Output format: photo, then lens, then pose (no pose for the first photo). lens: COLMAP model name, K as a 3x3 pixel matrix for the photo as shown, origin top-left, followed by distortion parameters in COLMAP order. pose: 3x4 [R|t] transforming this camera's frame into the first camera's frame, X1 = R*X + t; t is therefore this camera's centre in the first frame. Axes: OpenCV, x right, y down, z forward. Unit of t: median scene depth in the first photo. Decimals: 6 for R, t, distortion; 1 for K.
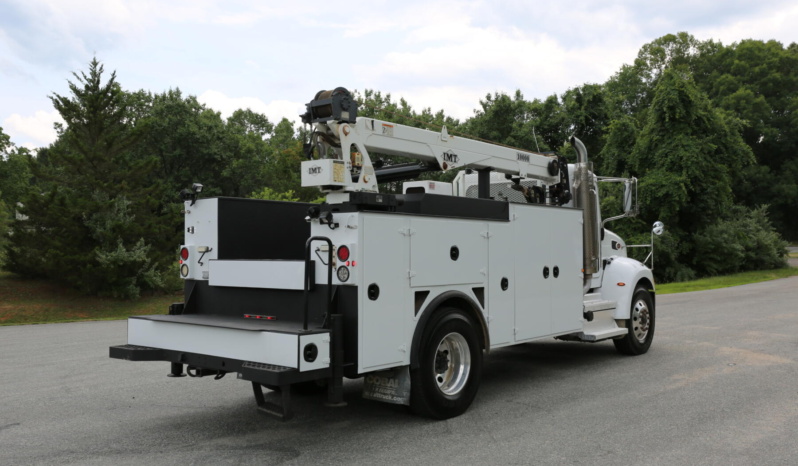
lens RADIAL K [[746.0, 0, 404.8], [0, 746.0, 233.6], [0, 0, 1]] dist [-0.065729, 0.140570]
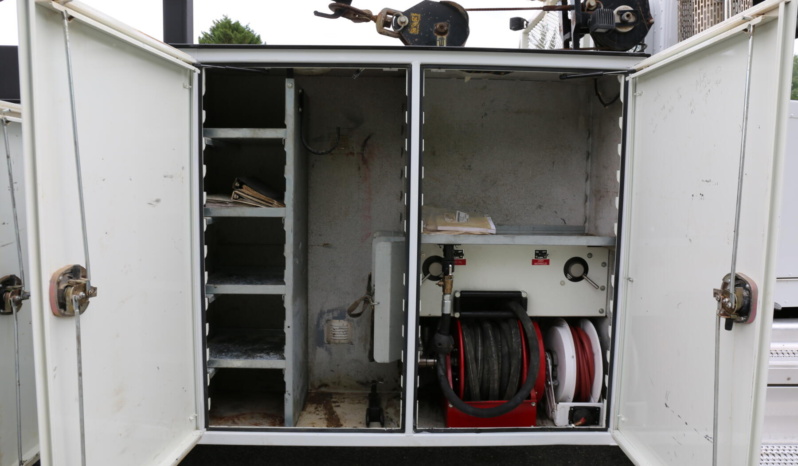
lens RADIAL K [[544.6, 0, 396.4], [0, 544.6, 233.3], [0, 0, 1]] dist [-0.113633, 0.099904]
pose [[0.636544, 0.082927, -0.766769, 0.404040], [0.005177, 0.993721, 0.111770, 0.016317], [0.771223, -0.075116, 0.632117, 0.916994]]
